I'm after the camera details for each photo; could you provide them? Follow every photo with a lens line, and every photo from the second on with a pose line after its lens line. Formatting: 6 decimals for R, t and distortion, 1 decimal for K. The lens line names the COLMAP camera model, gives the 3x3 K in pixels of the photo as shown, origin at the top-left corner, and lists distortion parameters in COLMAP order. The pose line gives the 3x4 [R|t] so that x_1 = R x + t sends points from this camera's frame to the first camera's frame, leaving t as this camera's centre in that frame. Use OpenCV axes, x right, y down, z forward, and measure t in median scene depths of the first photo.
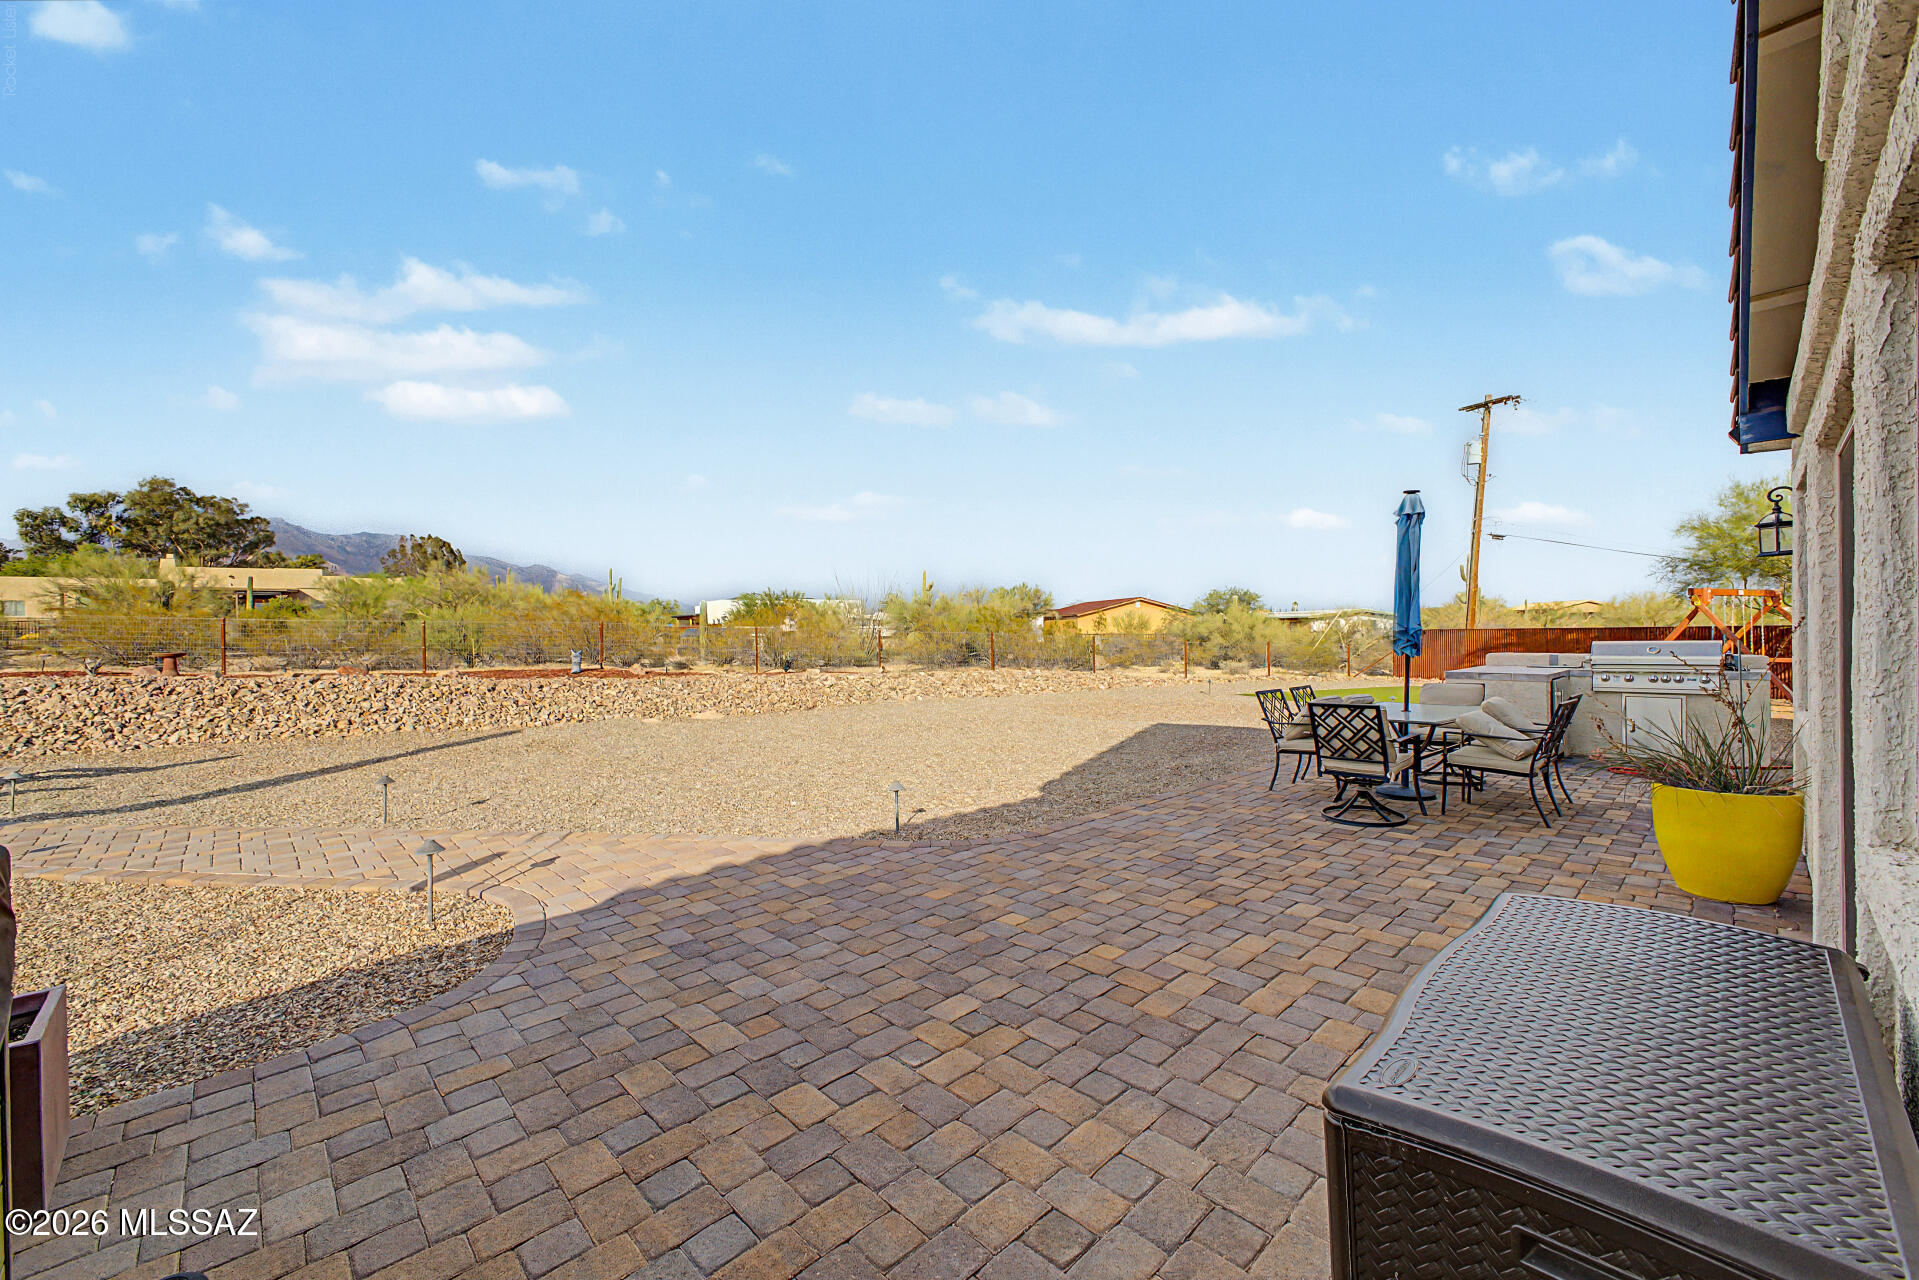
lens RADIAL K [[740.5, 0, 959.5], [0, 740.5, 640.0], [0, 0, 1]] dist [0.033425, -0.010831]
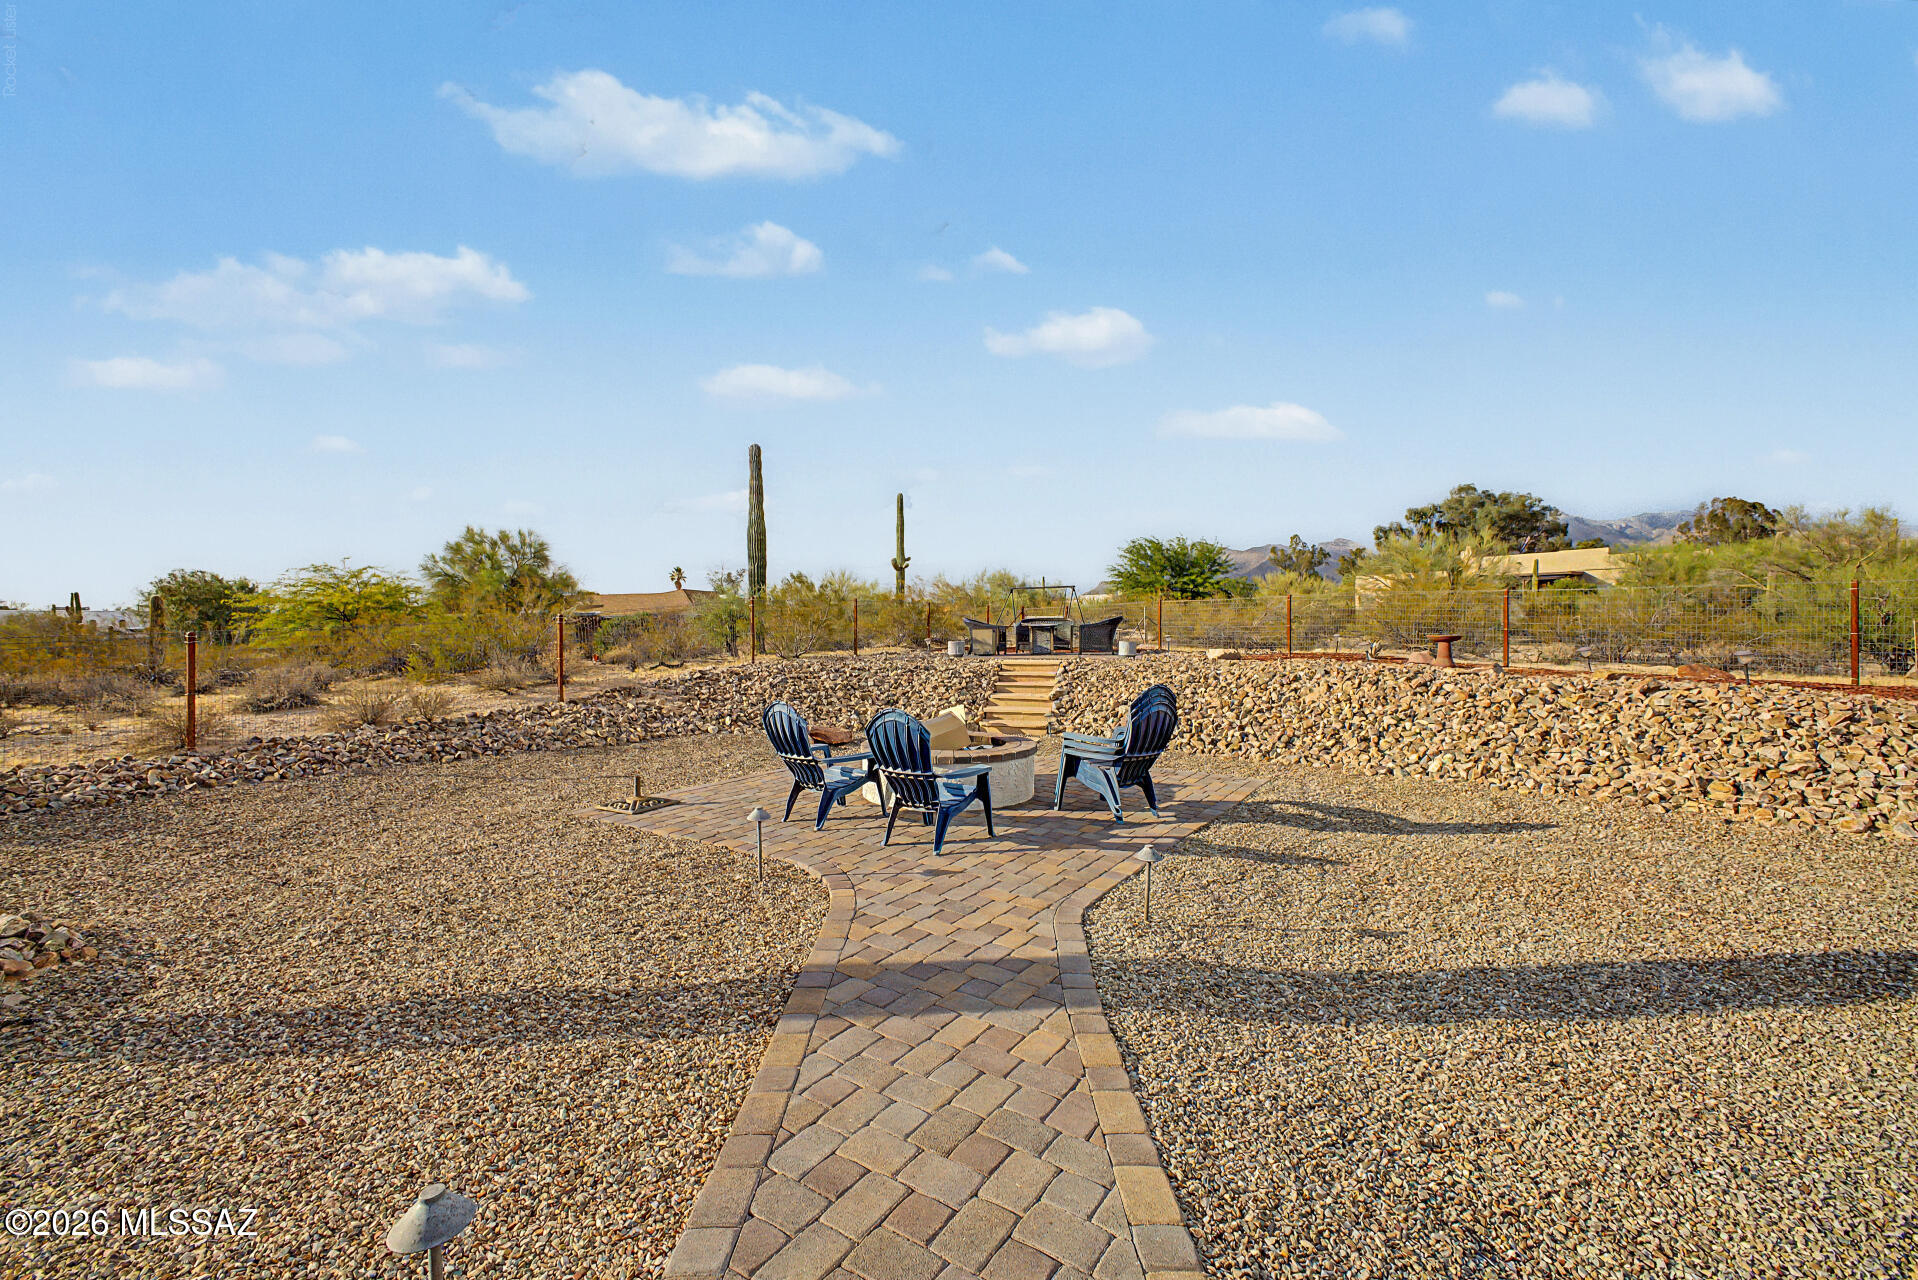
lens RADIAL K [[762.3, 0, 958.6], [0, 762.3, 631.7], [0, 0, 1]] dist [0.021350, -0.005142]
pose [[0.174987, 0.010100, -0.984519, -0.299035], [-0.006063, 0.999939, 0.009180, 0.007495], [0.984552, 0.004363, 0.175037, 0.312731]]
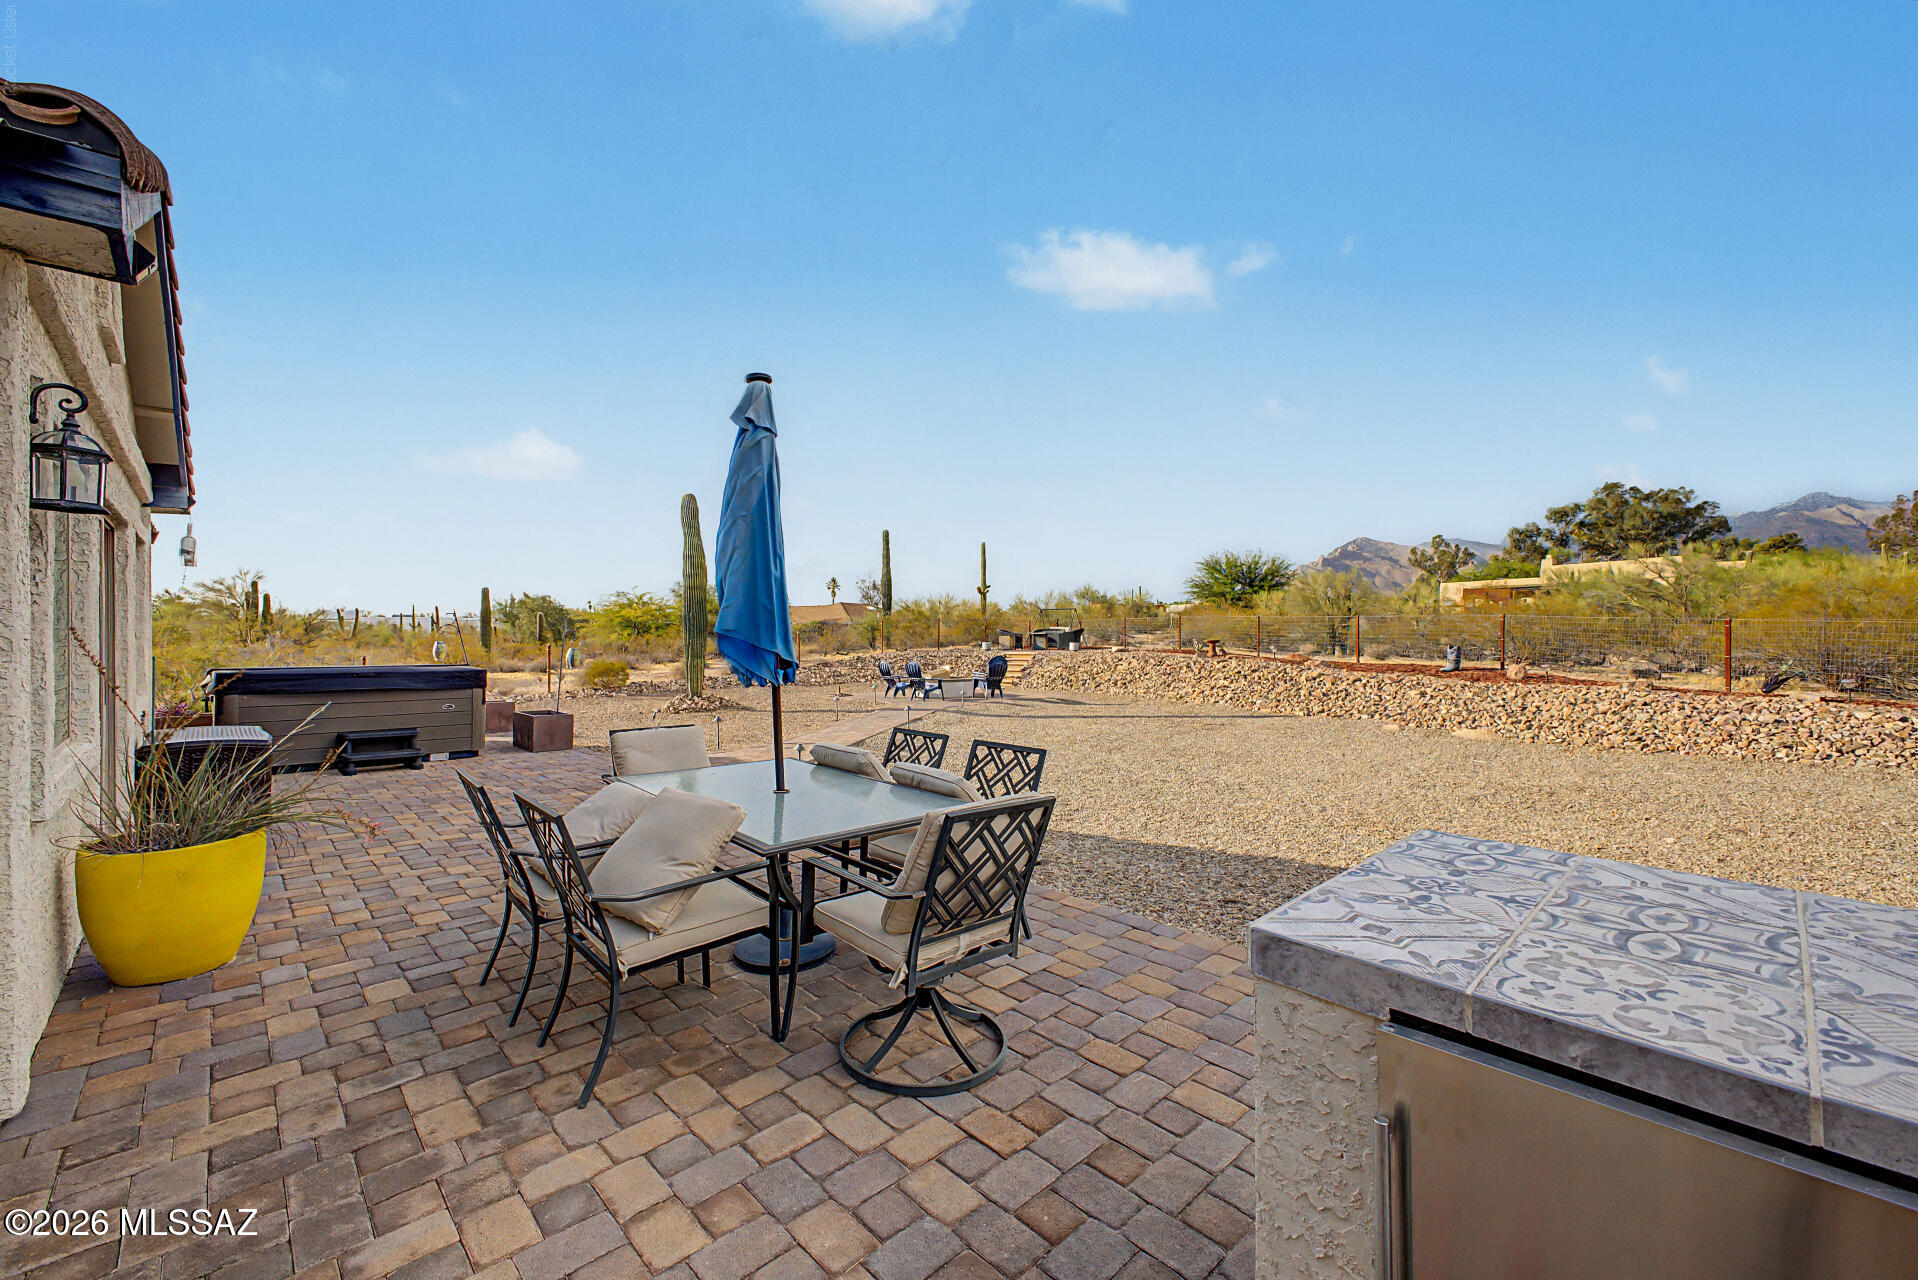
lens RADIAL K [[762.3, 0, 958.6], [0, 762.3, 631.7], [0, 0, 1]] dist [0.021350, -0.005142]
pose [[-0.009344, 0.008166, -0.999923, 0.403425], [-0.005487, 0.999951, 0.008217, -0.007598], [0.999941, 0.005563, -0.009299, 0.407106]]
